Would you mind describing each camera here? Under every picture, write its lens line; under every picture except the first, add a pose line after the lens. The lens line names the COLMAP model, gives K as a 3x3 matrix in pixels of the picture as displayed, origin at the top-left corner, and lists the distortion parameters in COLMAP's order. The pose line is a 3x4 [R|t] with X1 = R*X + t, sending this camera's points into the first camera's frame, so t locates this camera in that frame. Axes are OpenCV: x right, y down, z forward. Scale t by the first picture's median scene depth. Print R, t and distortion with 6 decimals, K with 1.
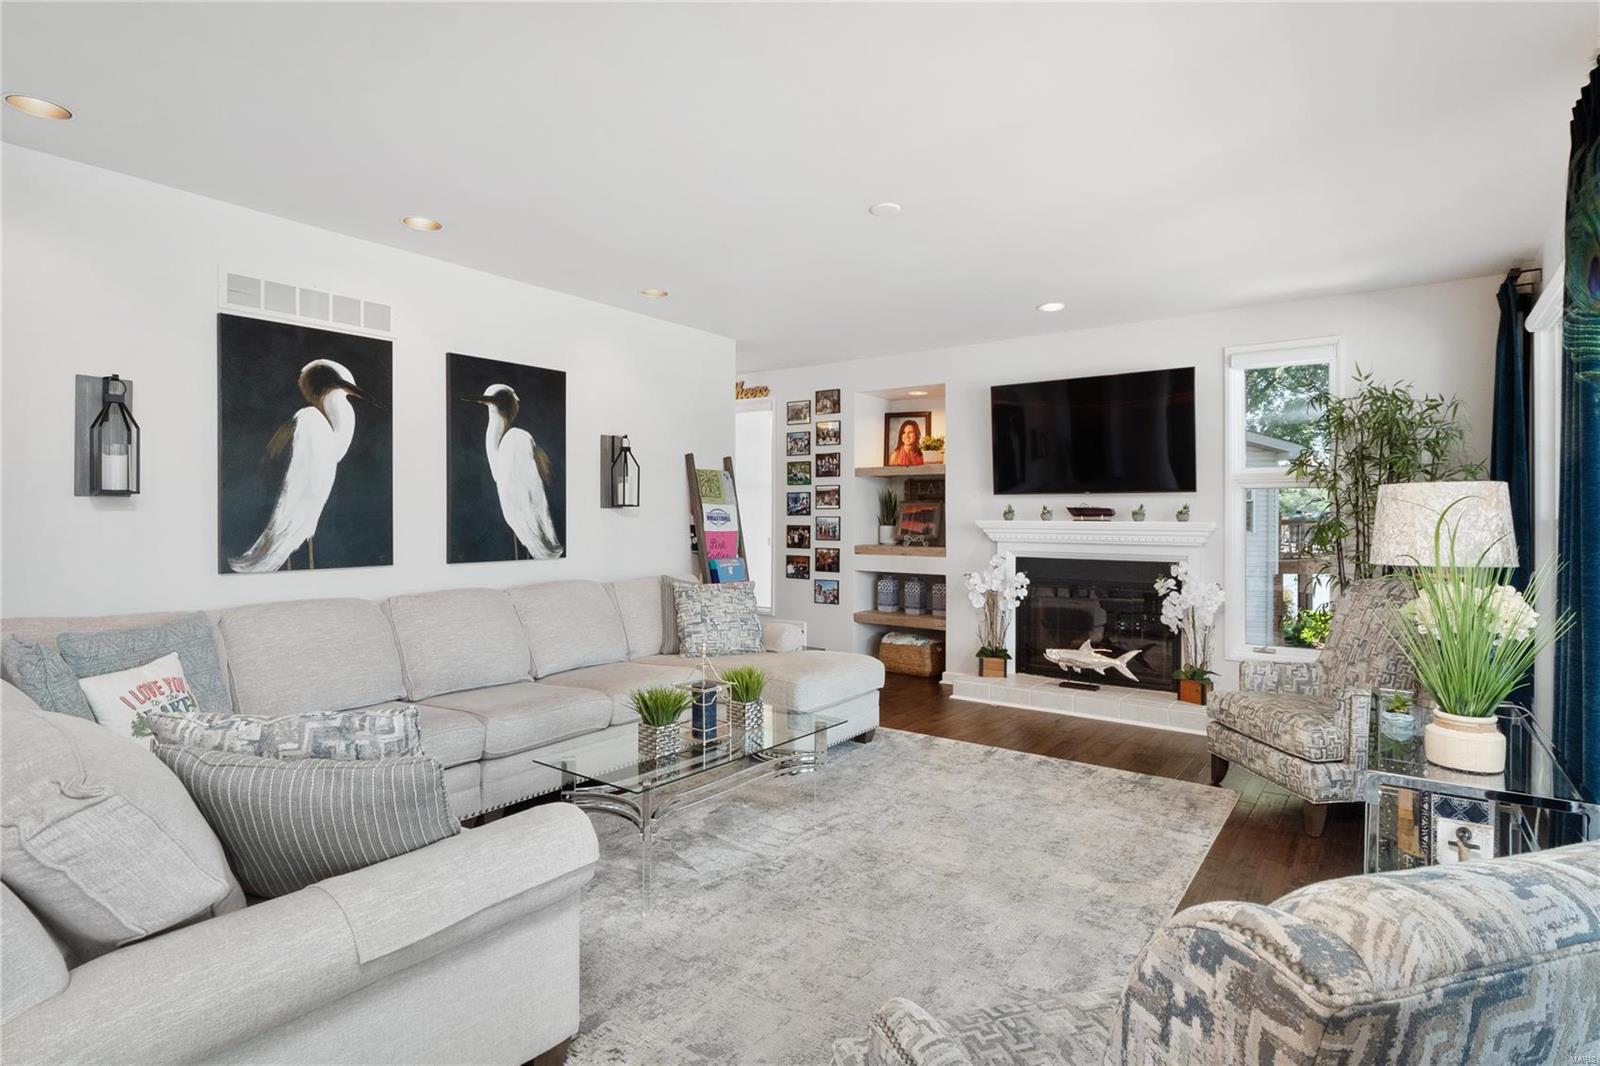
lens RADIAL K [[825.5, 0, 776.9], [0, 825.5, 523.8], [0, 0, 1]] dist [0.000268, -0.000607]
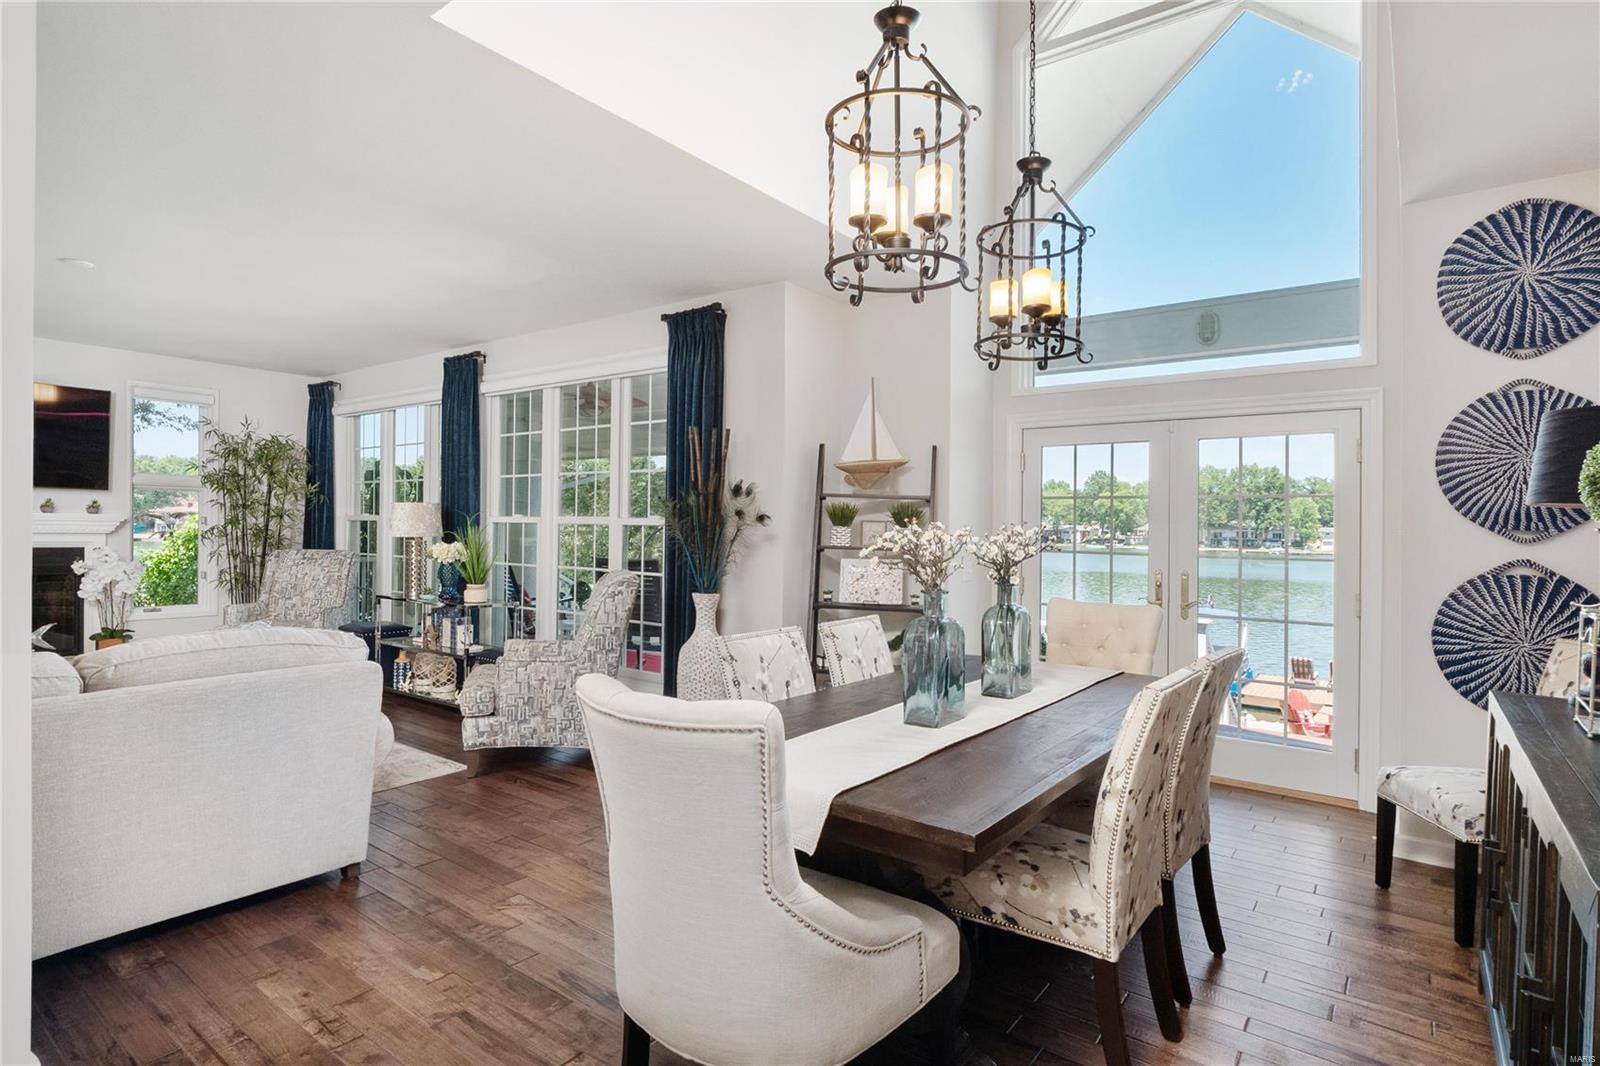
lens RADIAL K [[822.7, 0, 800.0], [0, 822.7, 533.0], [0, 0, 1]] dist [-0.000117, -0.000350]
pose [[0.007819, -0.014210, 0.999868, -0.670837], [-0.011716, 0.999829, 0.014301, -0.003738], [-0.999901, -0.011827, 0.007651, -0.059568]]
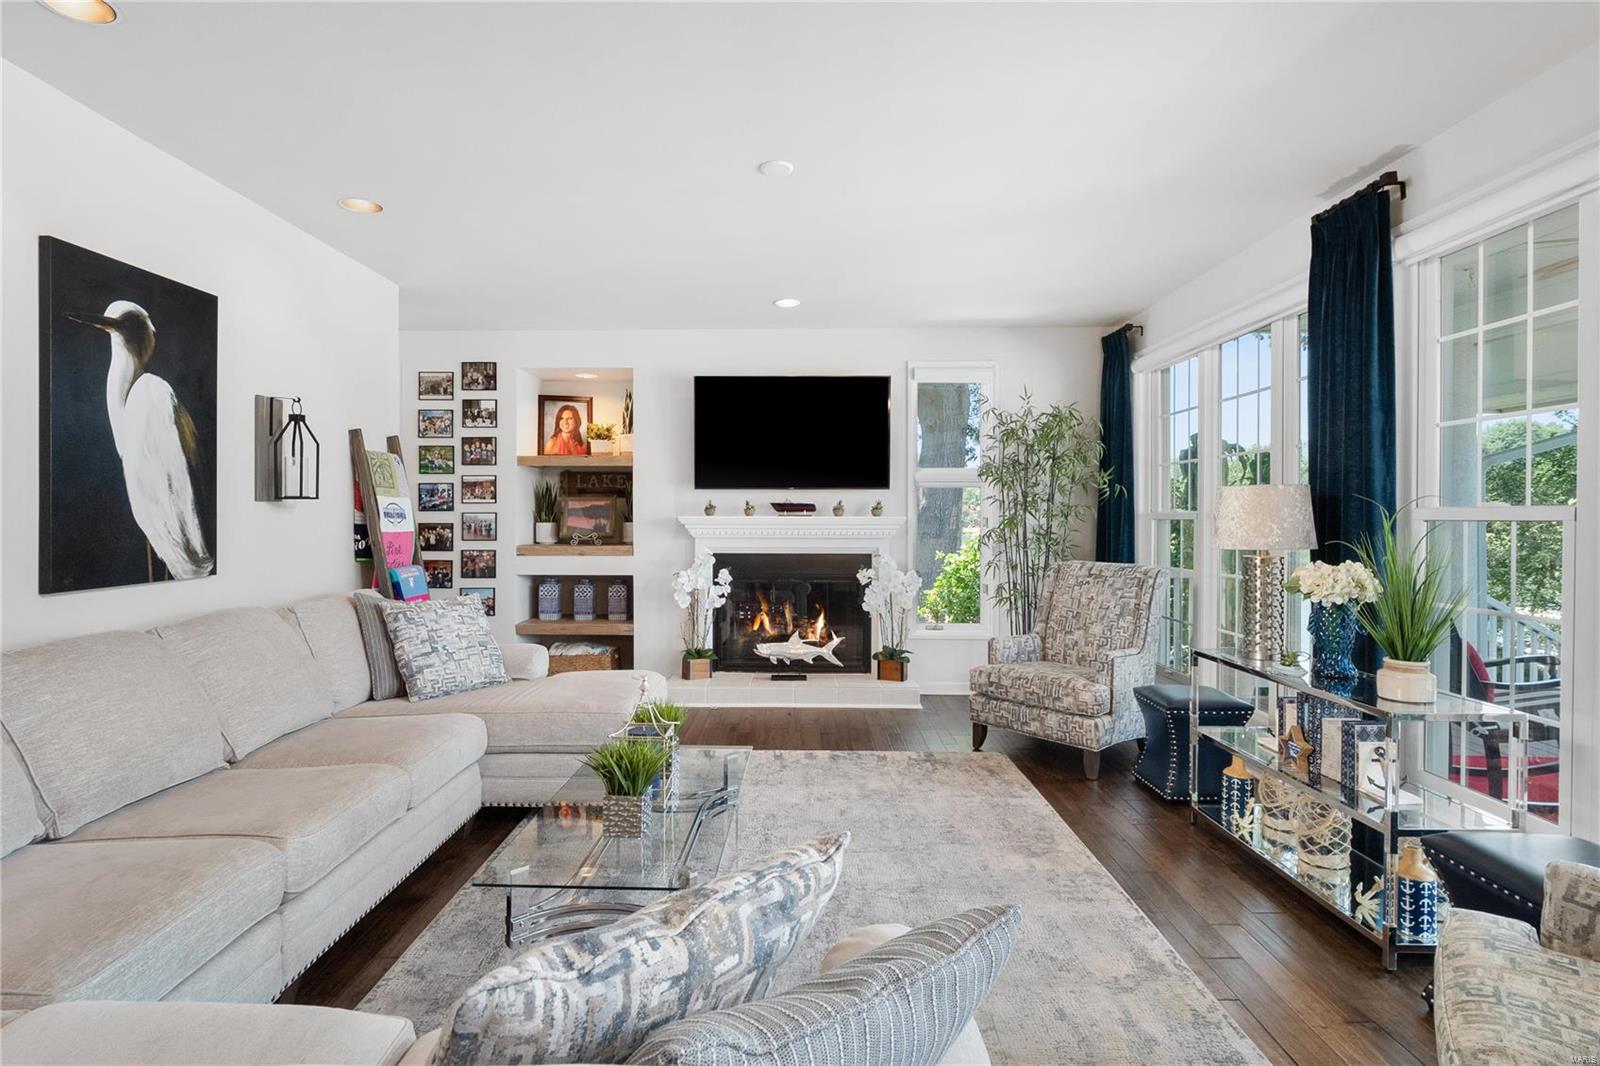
lens RADIAL K [[841.1, 0, 779.9], [0, 841.1, 527.1], [0, 0, 1]] dist [-0.004750, -0.001506]
pose [[0.811346, -0.012635, 0.584430, -0.243594], [0.007003, 0.999905, 0.011895, -0.002428], [-0.584525, -0.005559, 0.811357, 0.158155]]
